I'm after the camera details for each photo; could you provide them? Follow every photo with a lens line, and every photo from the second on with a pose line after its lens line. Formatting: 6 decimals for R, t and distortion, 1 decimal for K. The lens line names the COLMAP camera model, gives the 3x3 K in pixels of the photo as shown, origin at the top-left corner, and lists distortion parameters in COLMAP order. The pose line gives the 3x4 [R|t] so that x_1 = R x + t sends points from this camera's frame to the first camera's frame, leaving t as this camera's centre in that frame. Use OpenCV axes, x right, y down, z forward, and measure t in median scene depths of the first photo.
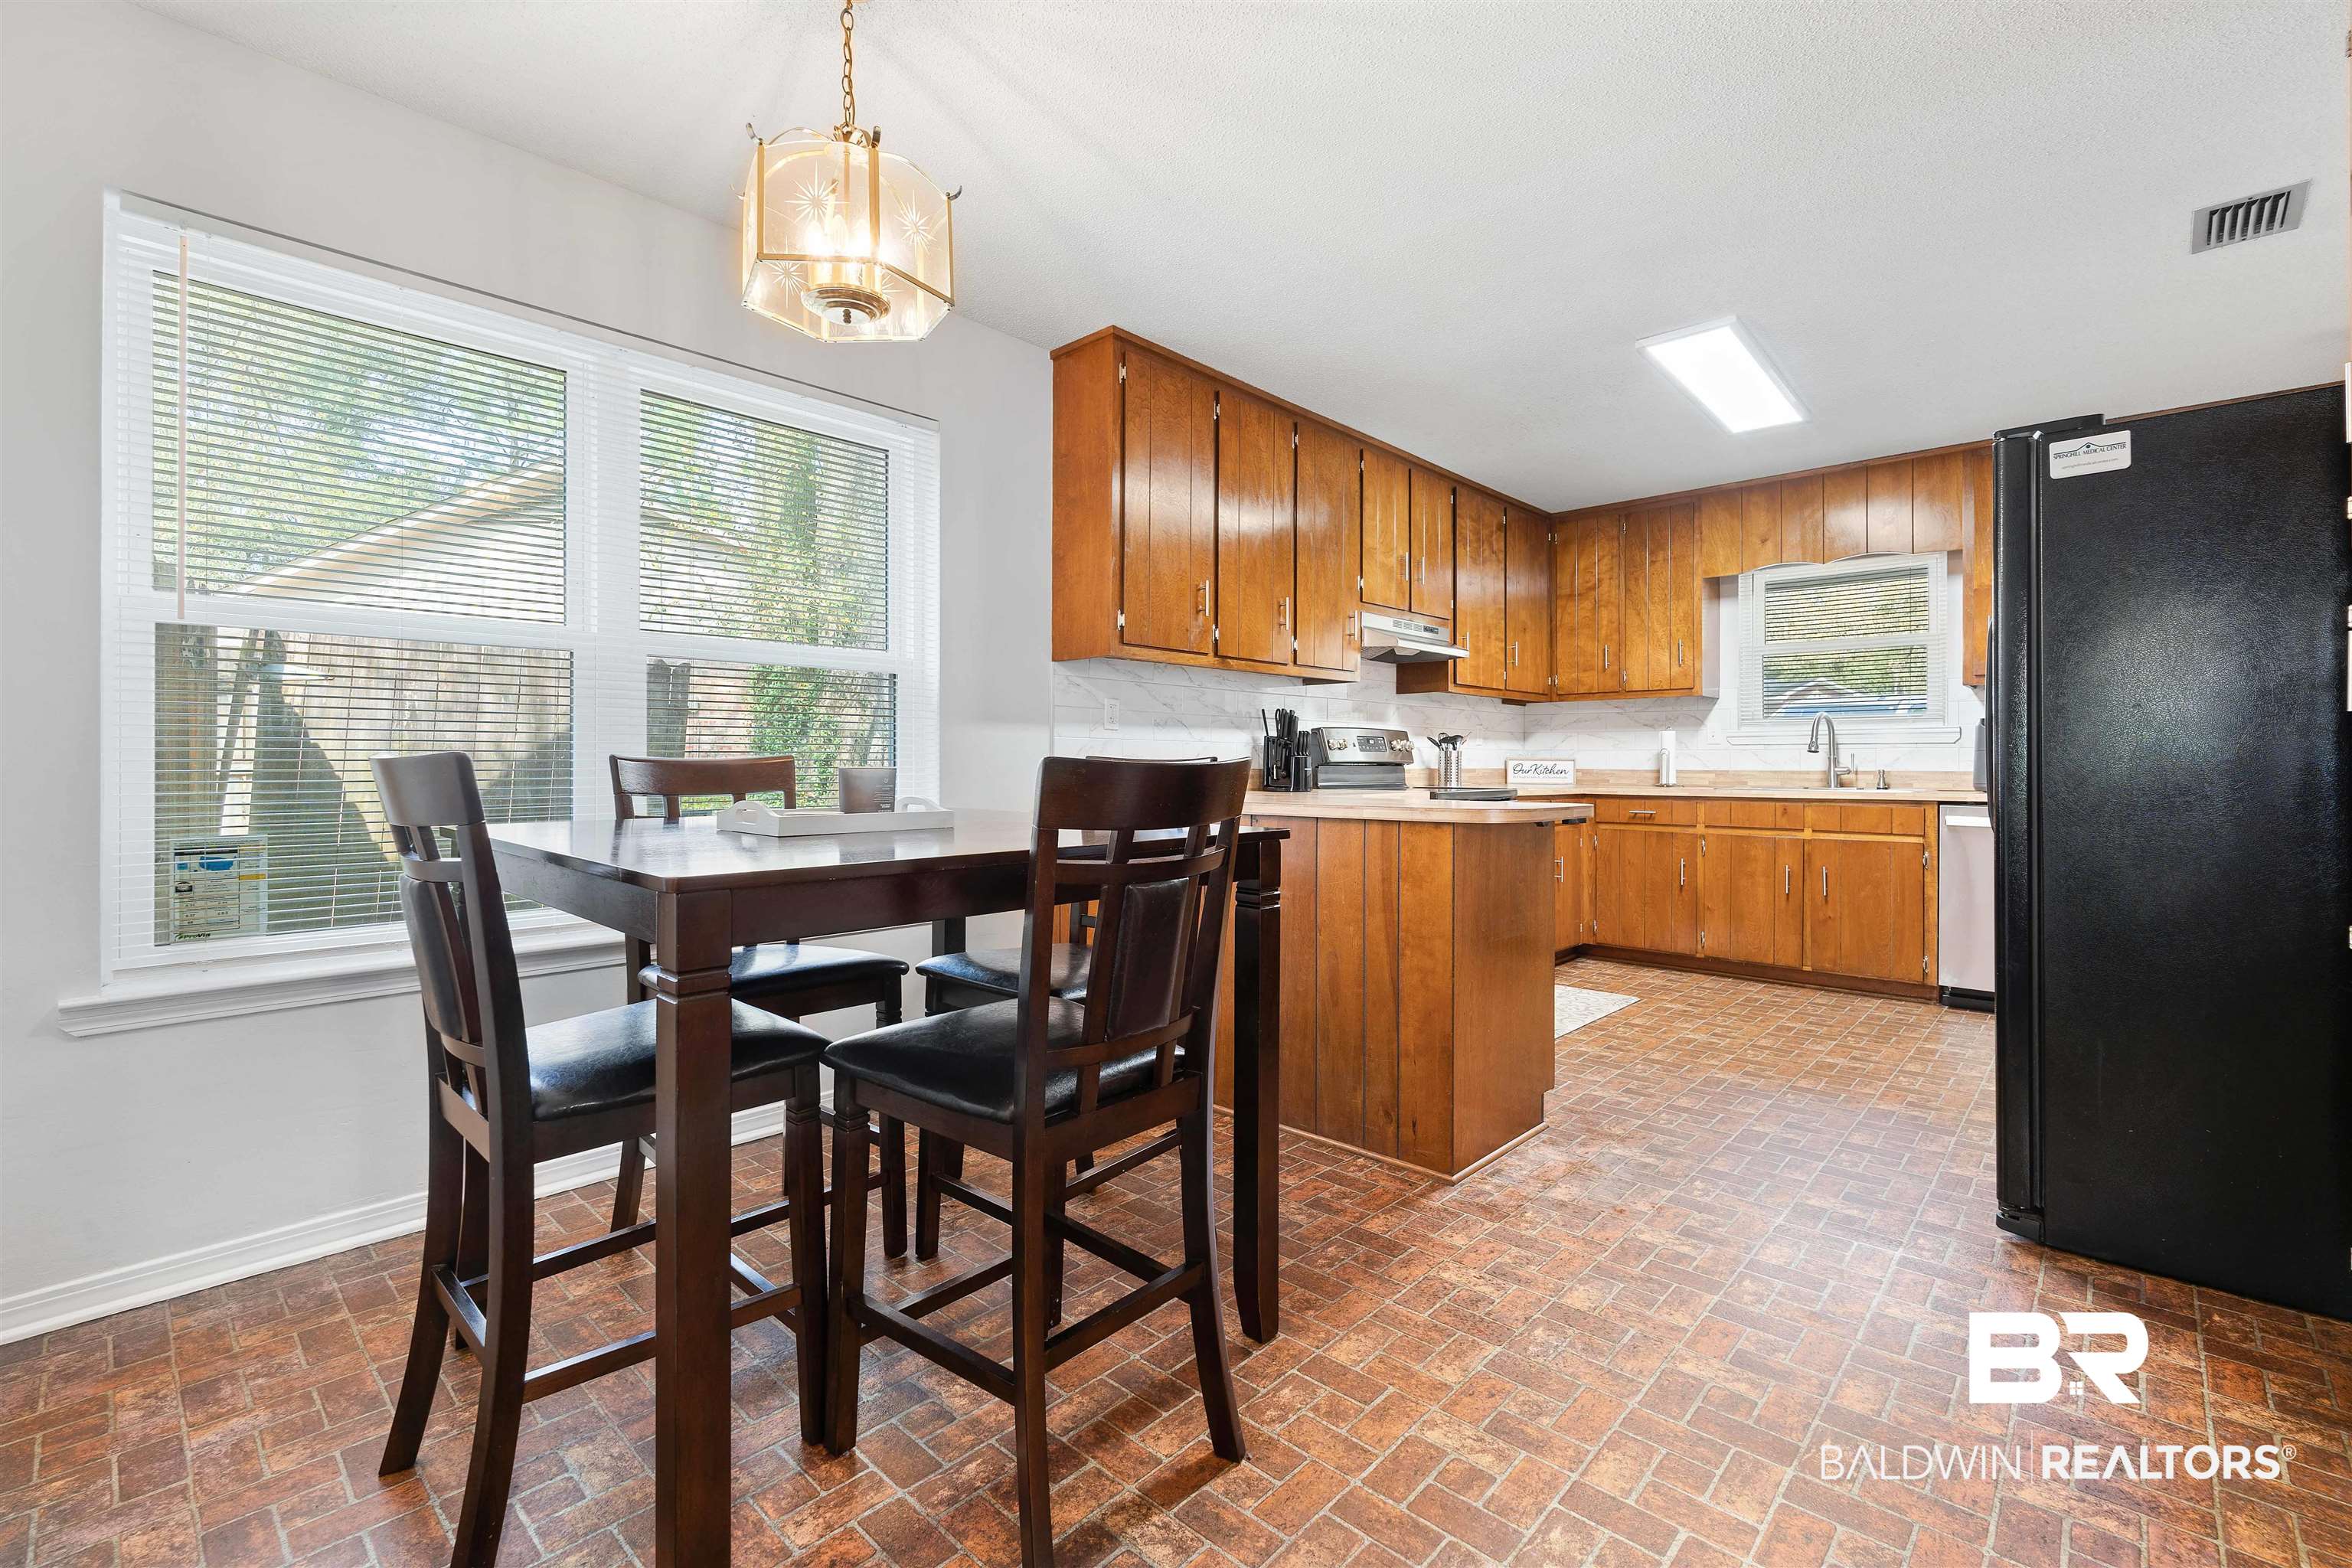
lens RADIAL K [[1026.2, 0, 1164.2], [0, 1026.2, 765.0], [0, 0, 1]] dist [-0.018148, 0.004196]
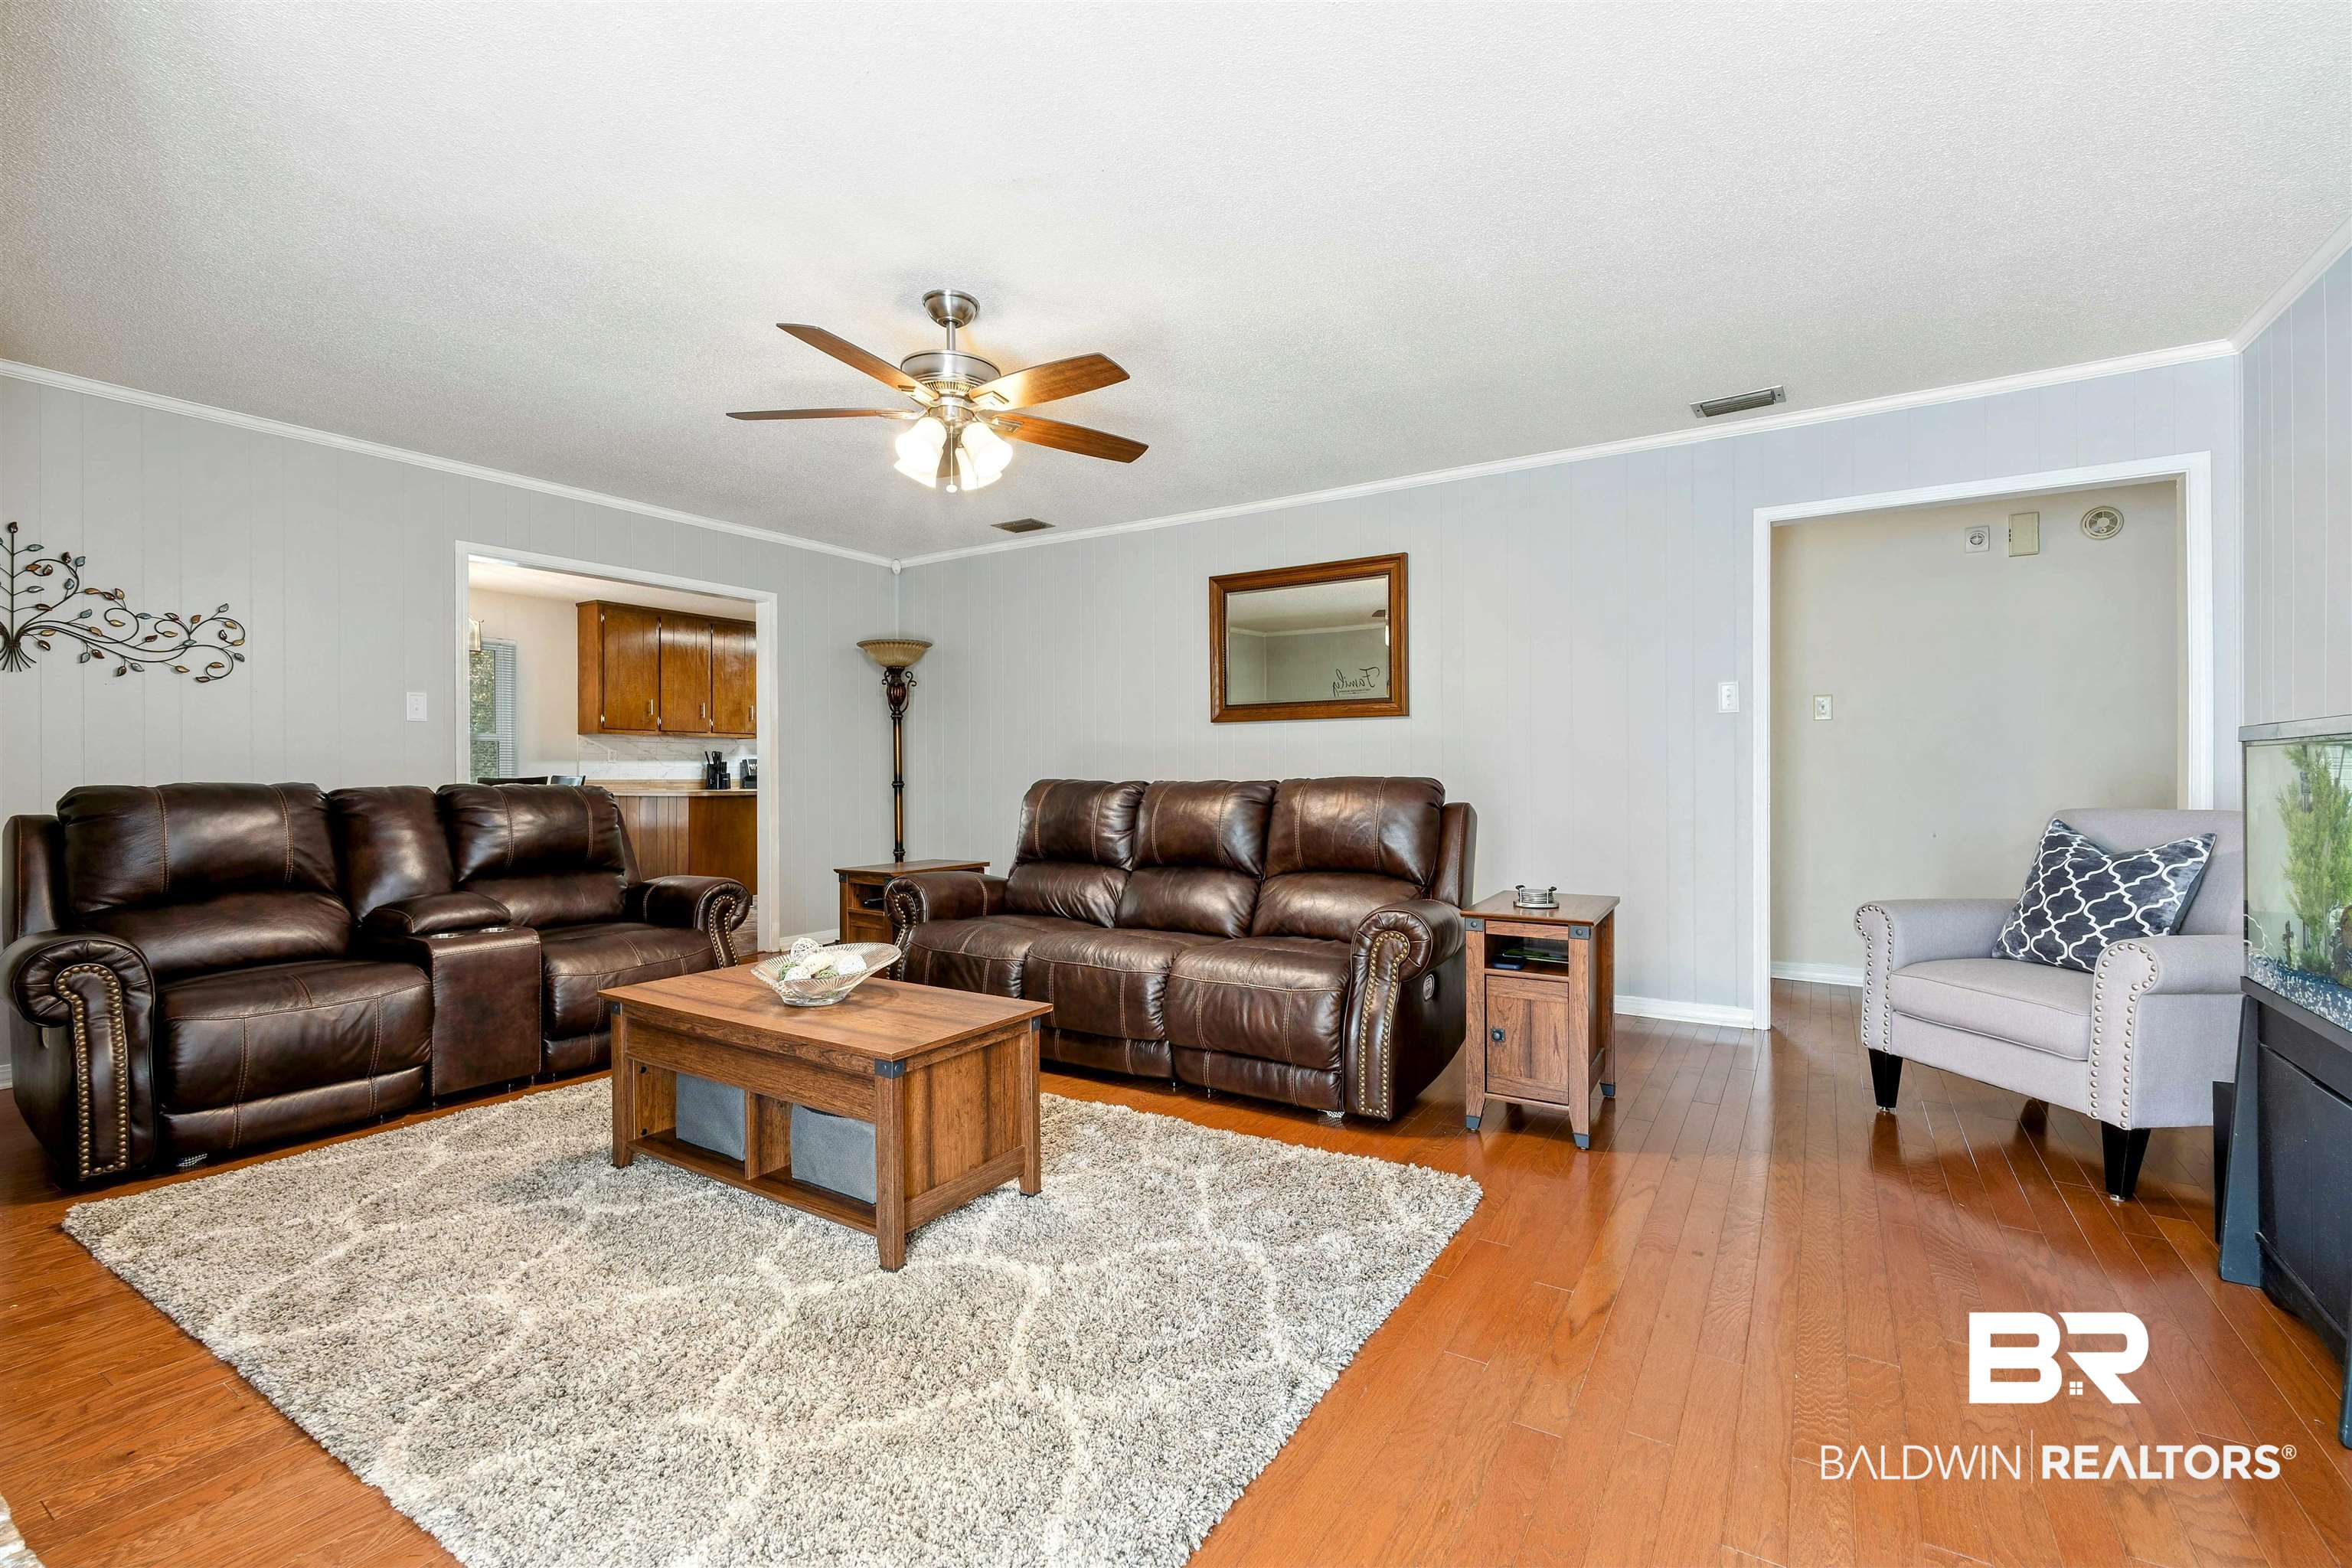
lens RADIAL K [[1023.4, 0, 1182.4], [0, 1023.4, 773.2], [0, 0, 1]] dist [-0.001450, -0.000257]
pose [[0.979286, -0.005768, 0.202398, 0.518875], [0.005792, 0.999983, 0.000476, -0.002958], [-0.202397, 0.000706, 0.979303, -1.060670]]
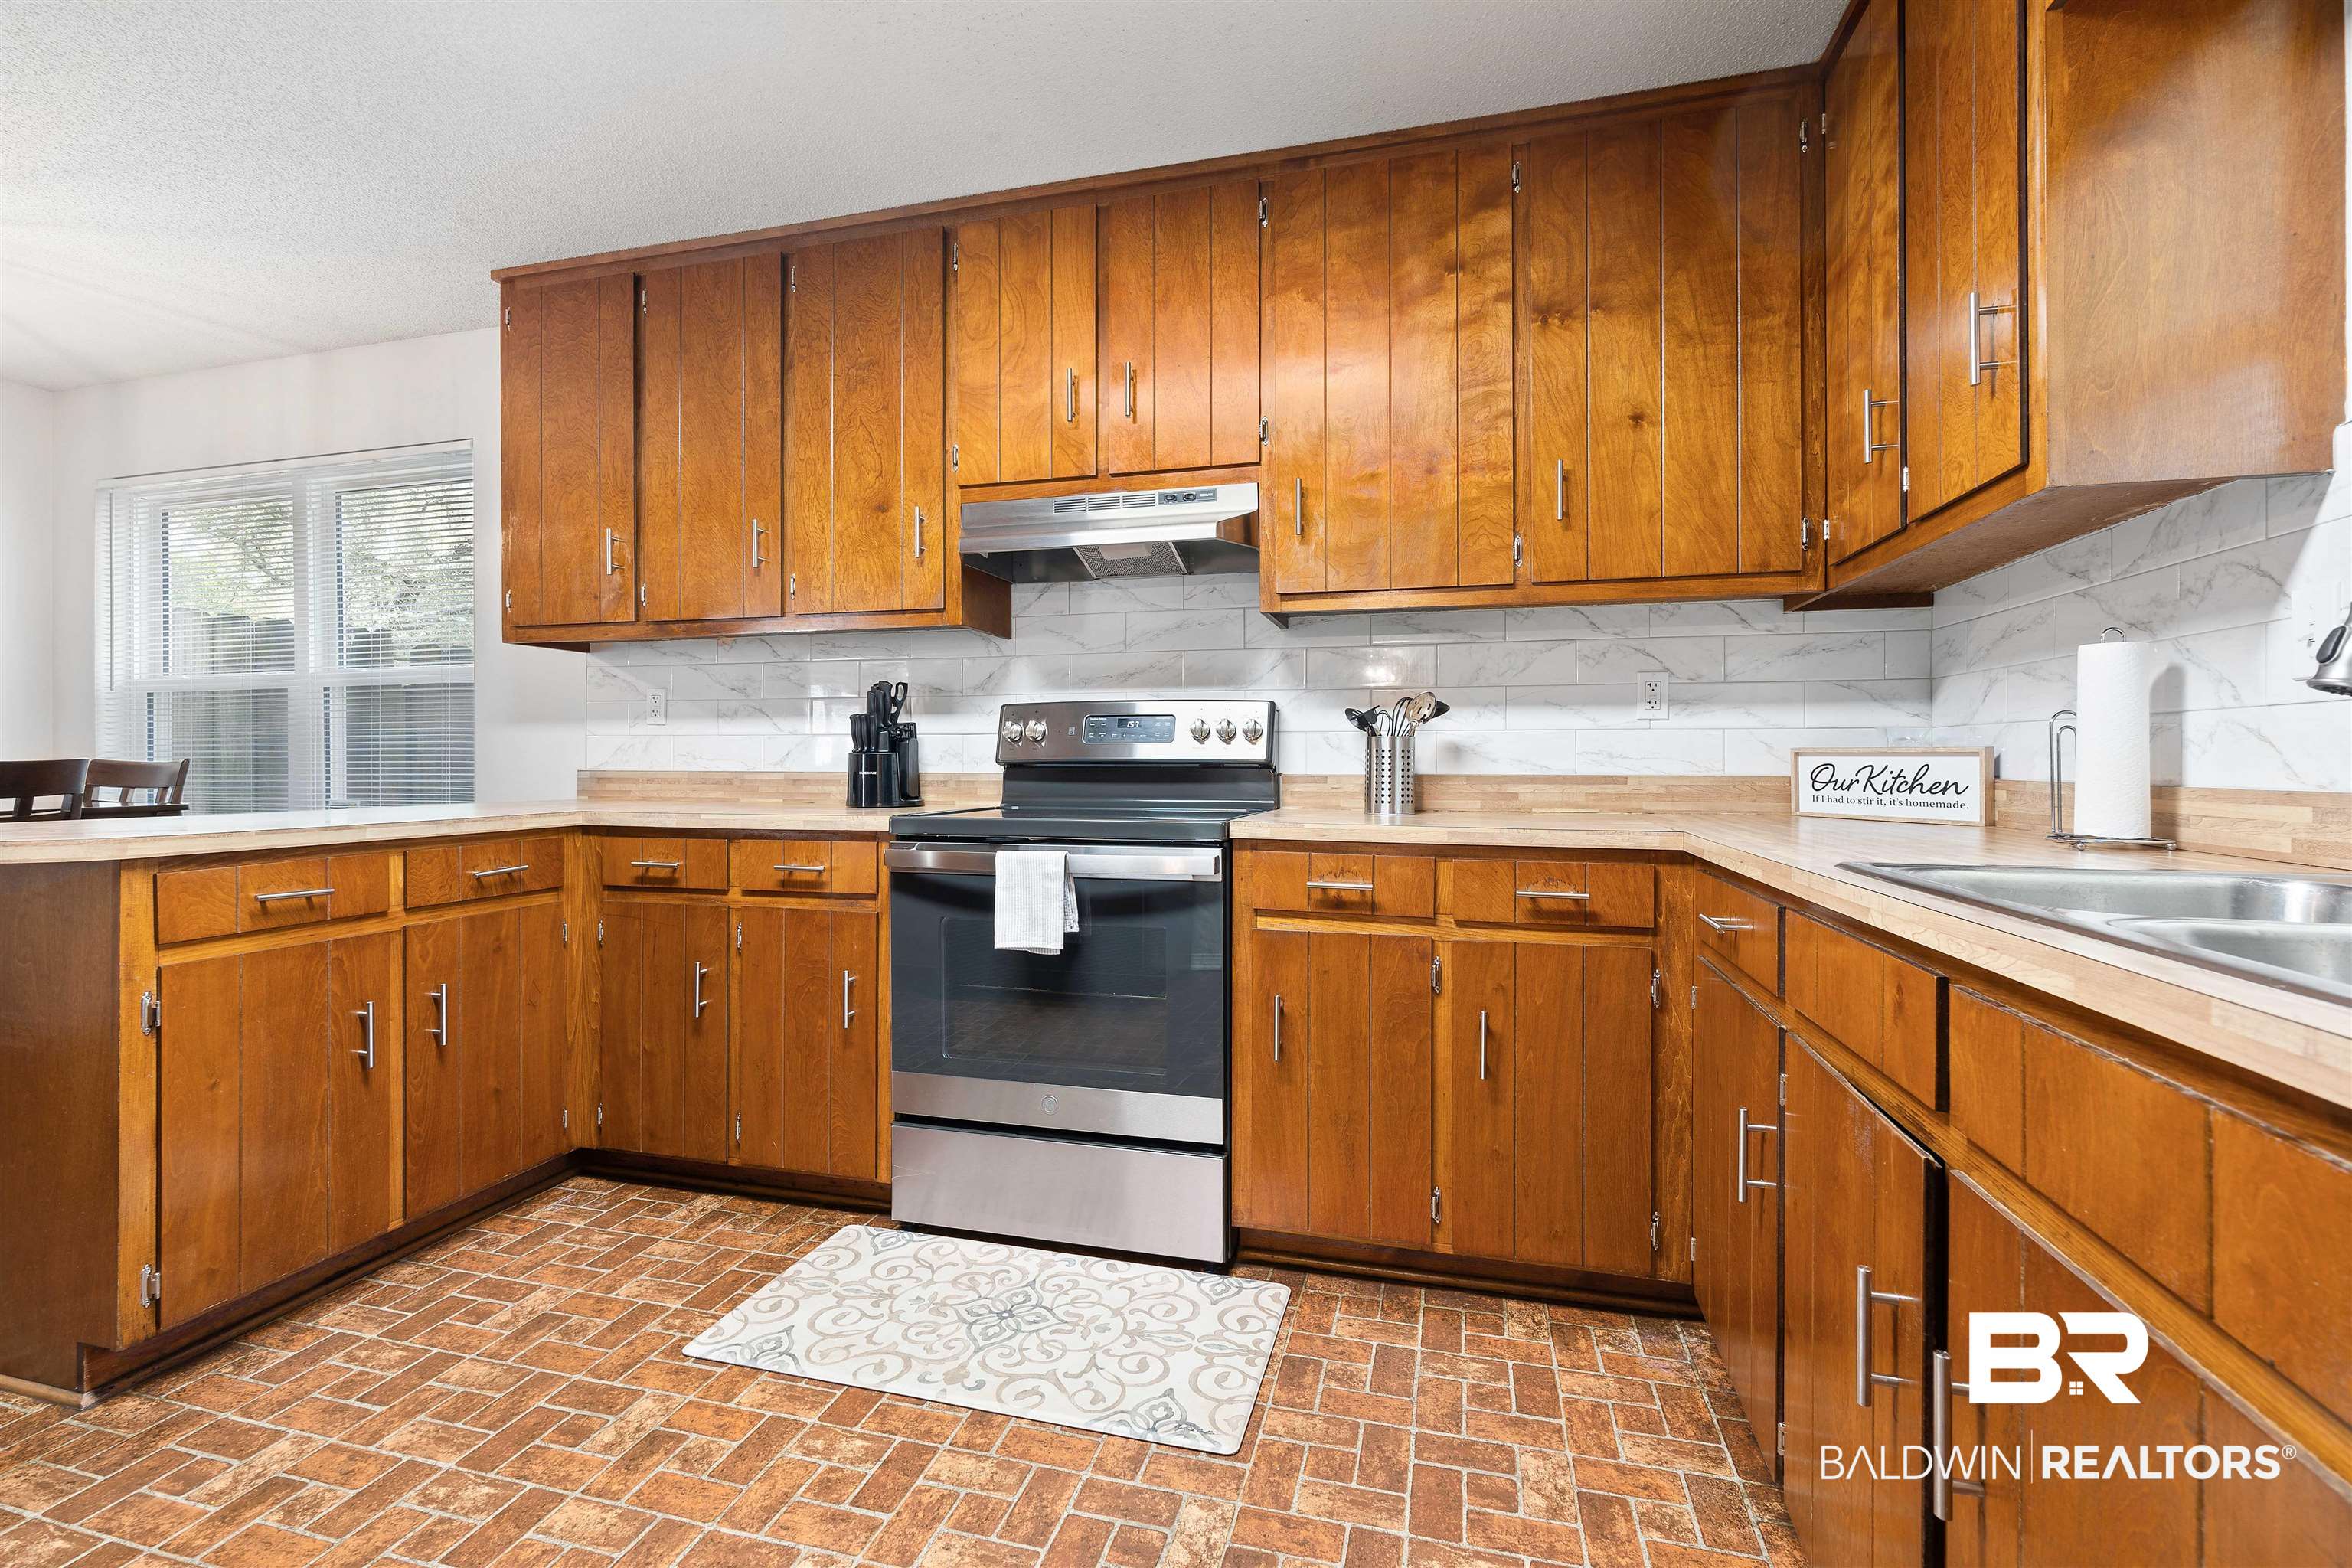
lens RADIAL K [[1025.4, 0, 1183.7], [0, 1025.4, 766.8], [0, 0, 1]] dist [-0.000781, 0.000063]
pose [[0.479221, 0.002023, -0.877692, 0.633969], [-0.000308, 0.999998, 0.002136, -0.001007], [0.877694, -0.000753, 0.479221, 0.687584]]
